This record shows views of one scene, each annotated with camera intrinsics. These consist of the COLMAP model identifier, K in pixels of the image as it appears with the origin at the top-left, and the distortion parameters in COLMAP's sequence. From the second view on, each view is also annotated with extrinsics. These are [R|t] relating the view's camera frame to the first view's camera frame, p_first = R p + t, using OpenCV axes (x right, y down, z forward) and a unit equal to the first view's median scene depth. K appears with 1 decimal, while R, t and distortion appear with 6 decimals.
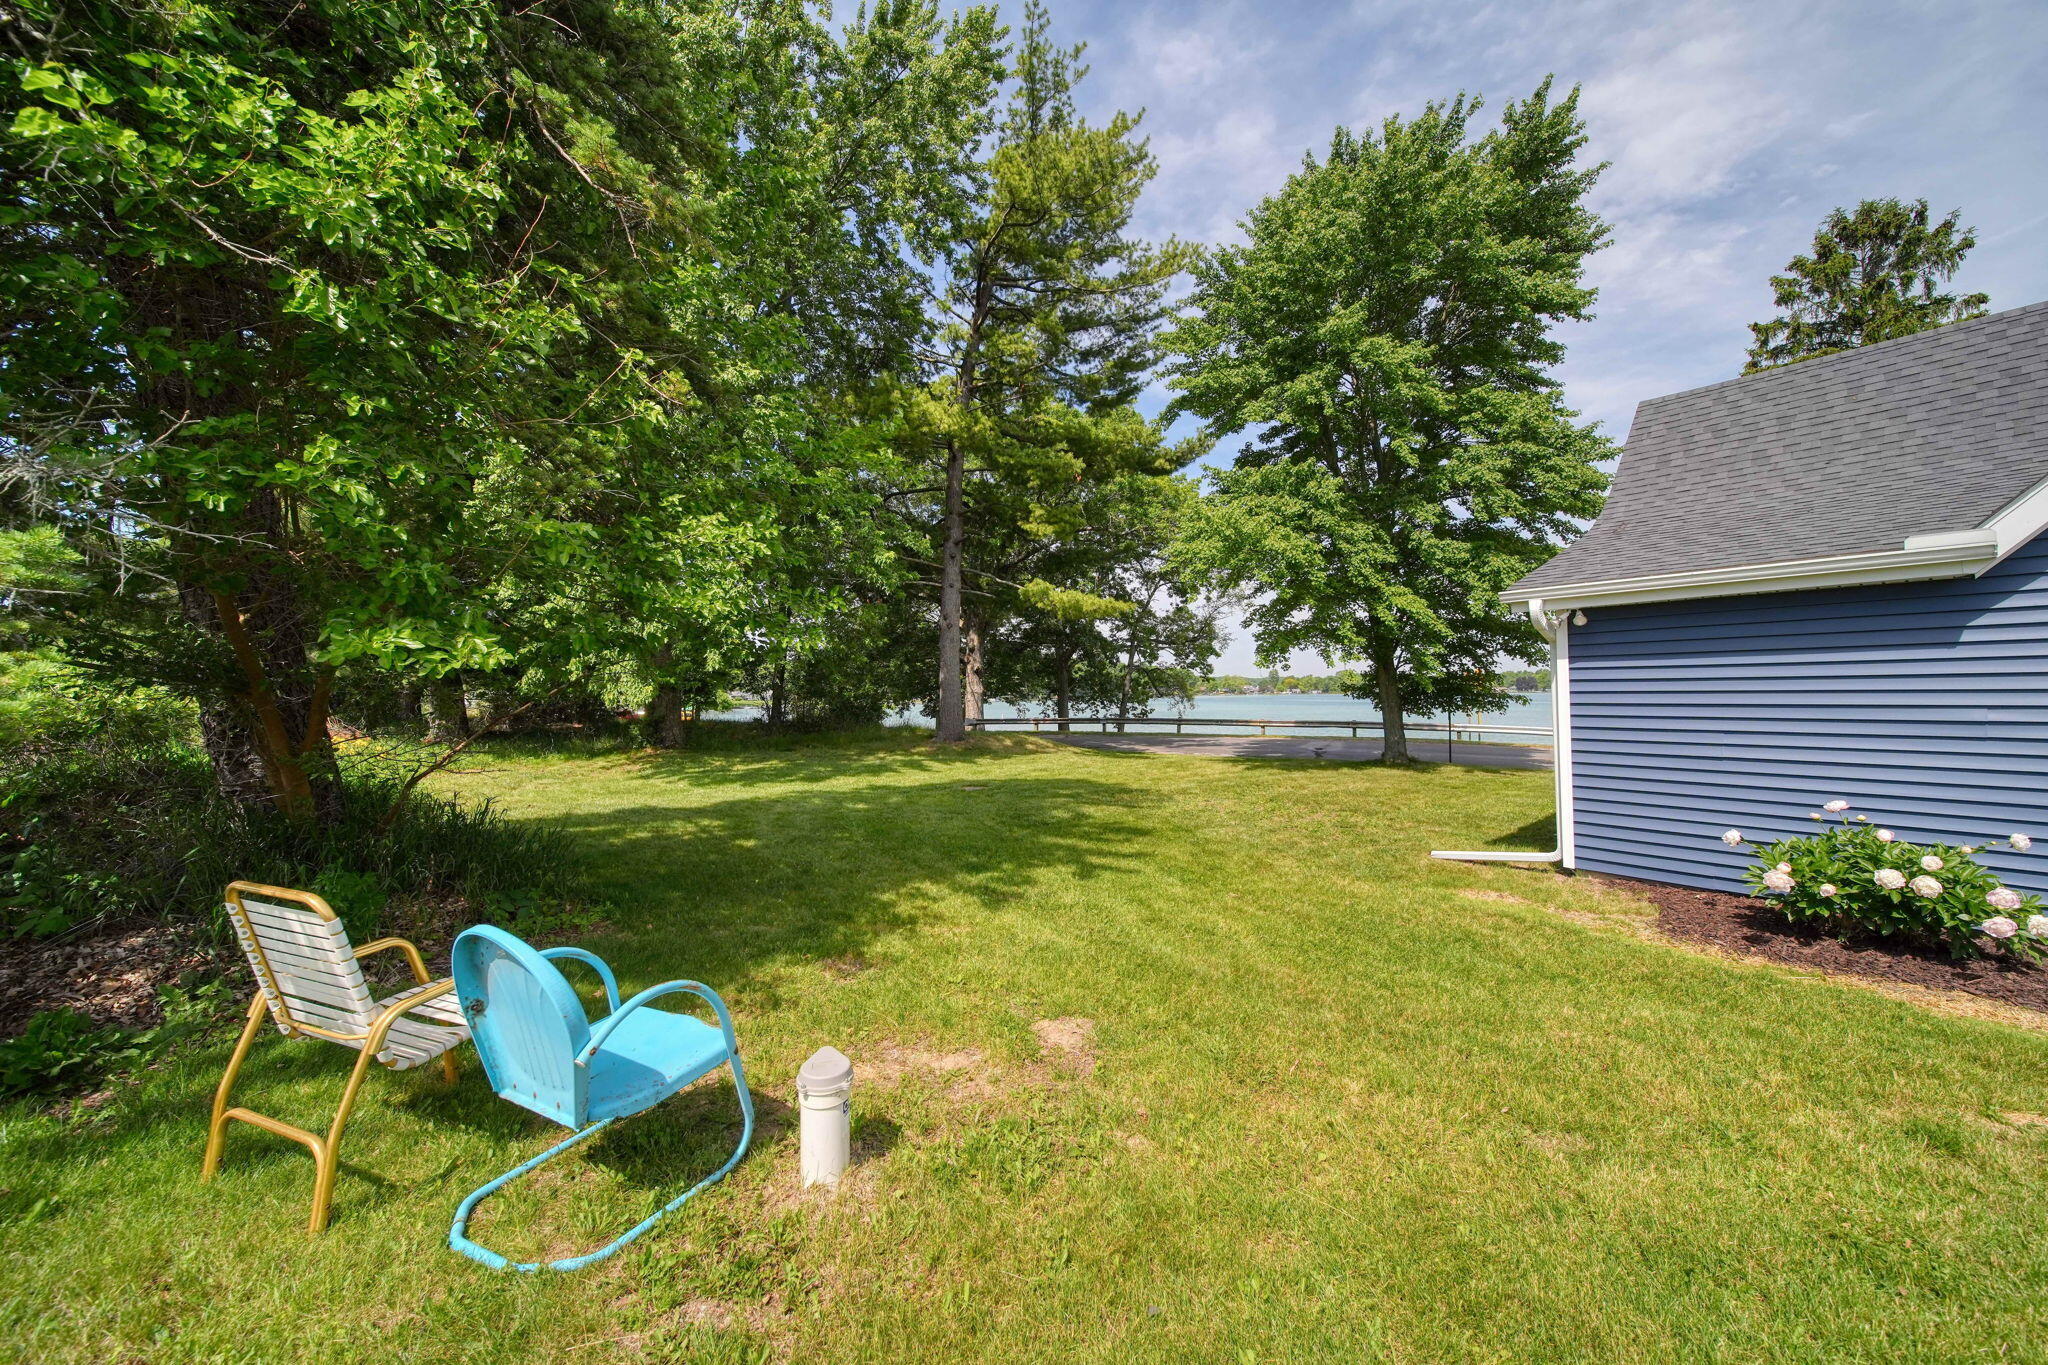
lens RADIAL K [[763.7, 0, 1030.7], [0, 763.7, 675.1], [0, 0, 1]] dist [-0.001312, -0.000270]
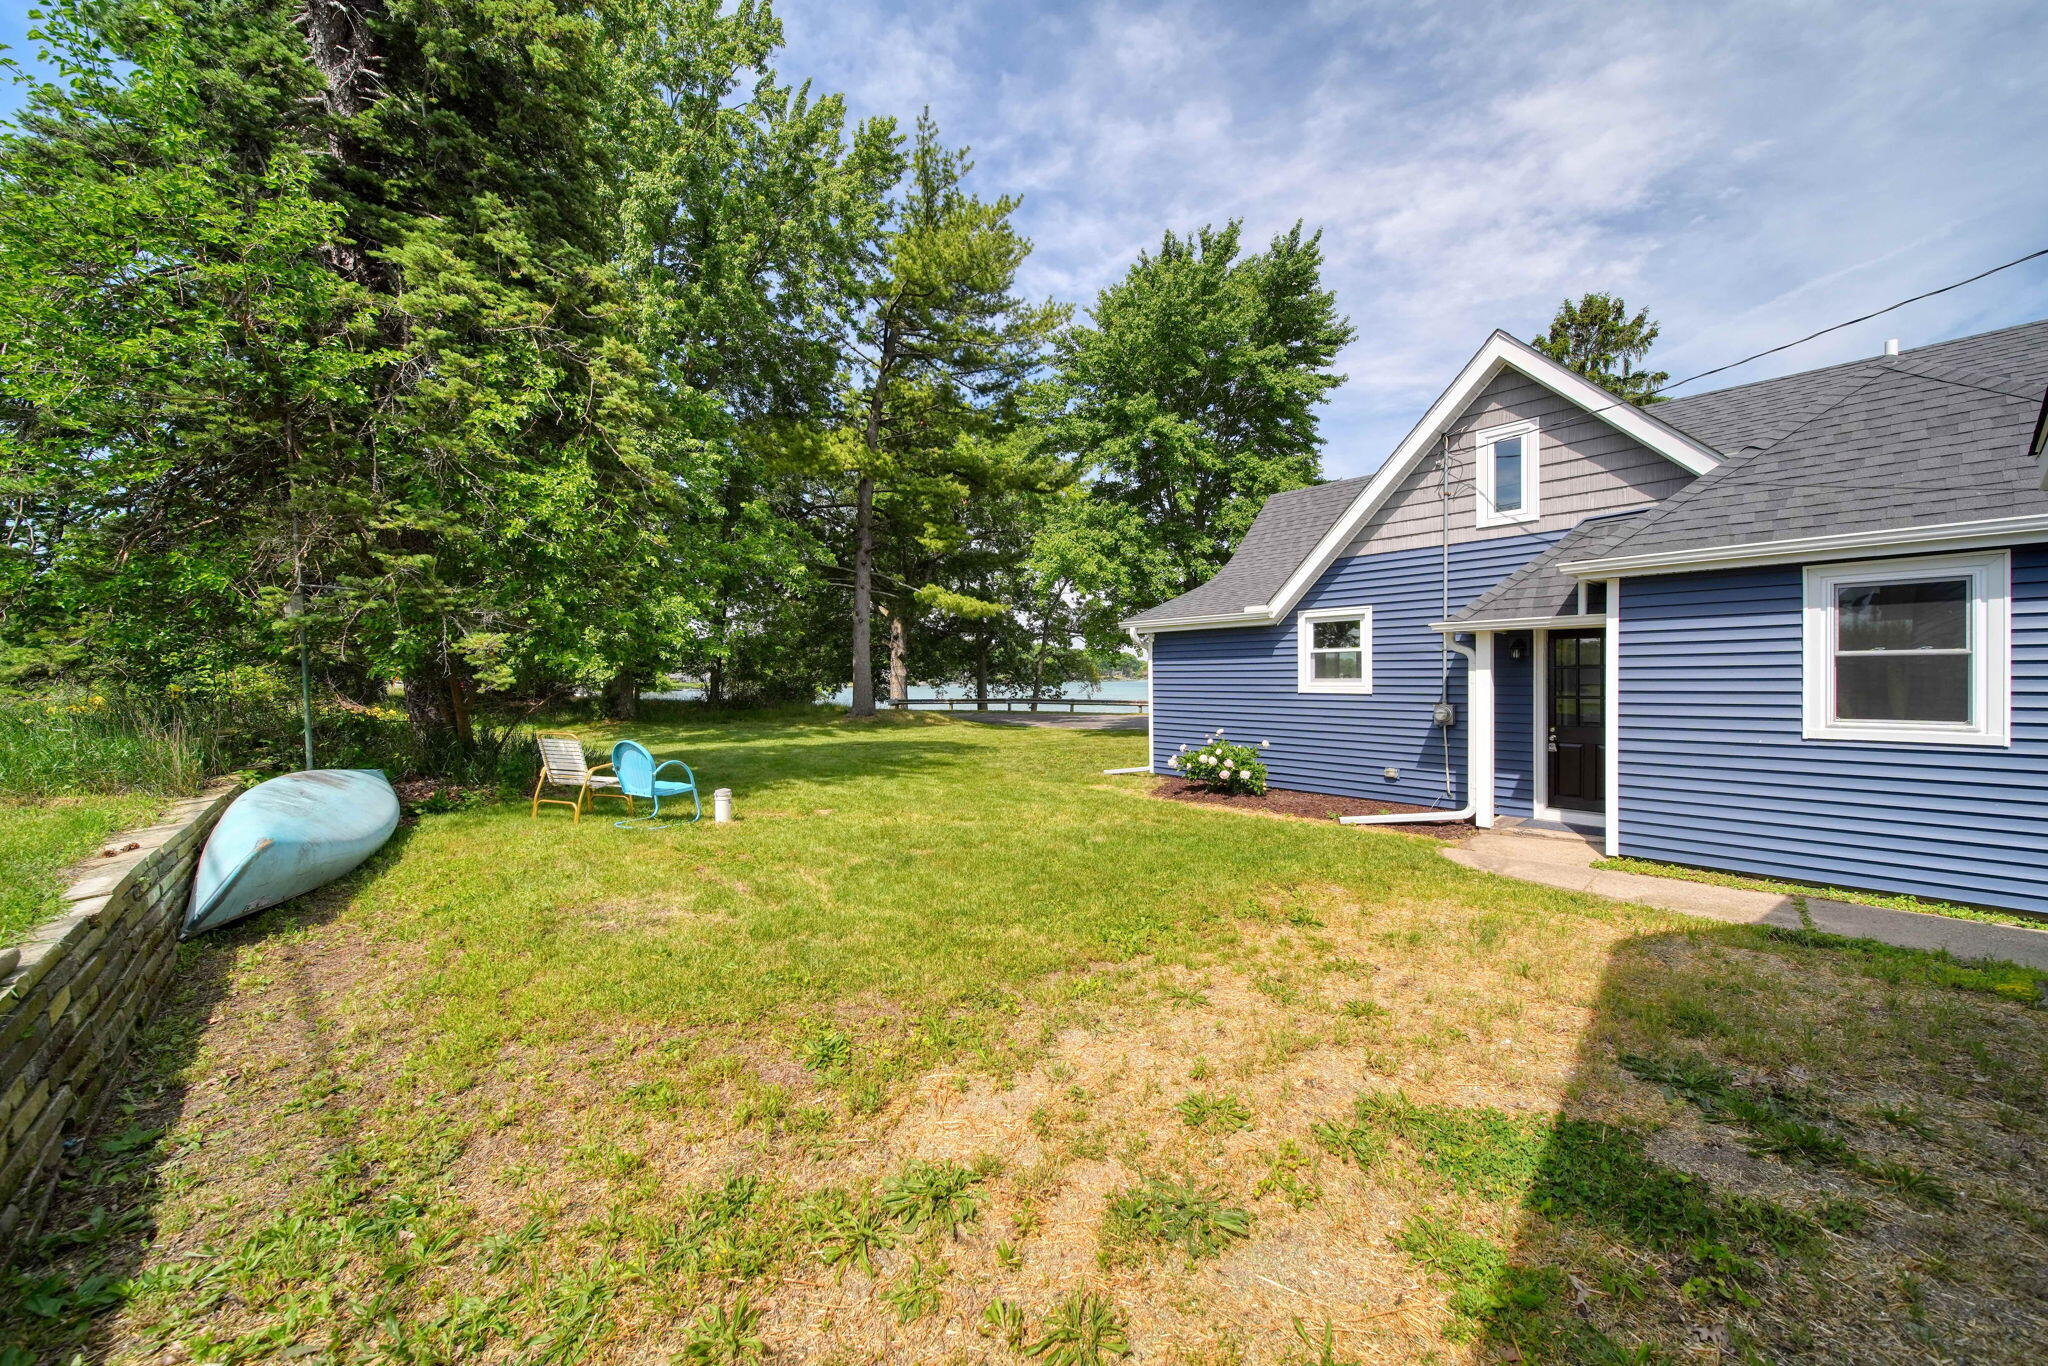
lens RADIAL K [[724.4, 0, 1021.4], [0, 724.4, 679.4], [0, 0, 1]] dist [-0.000248, -0.000215]
pose [[0.996906, 0.002777, 0.078559, 0.056806], [-0.004970, 0.999603, 0.027725, -0.004644], [-0.078451, -0.028029, 0.996524, -0.163454]]
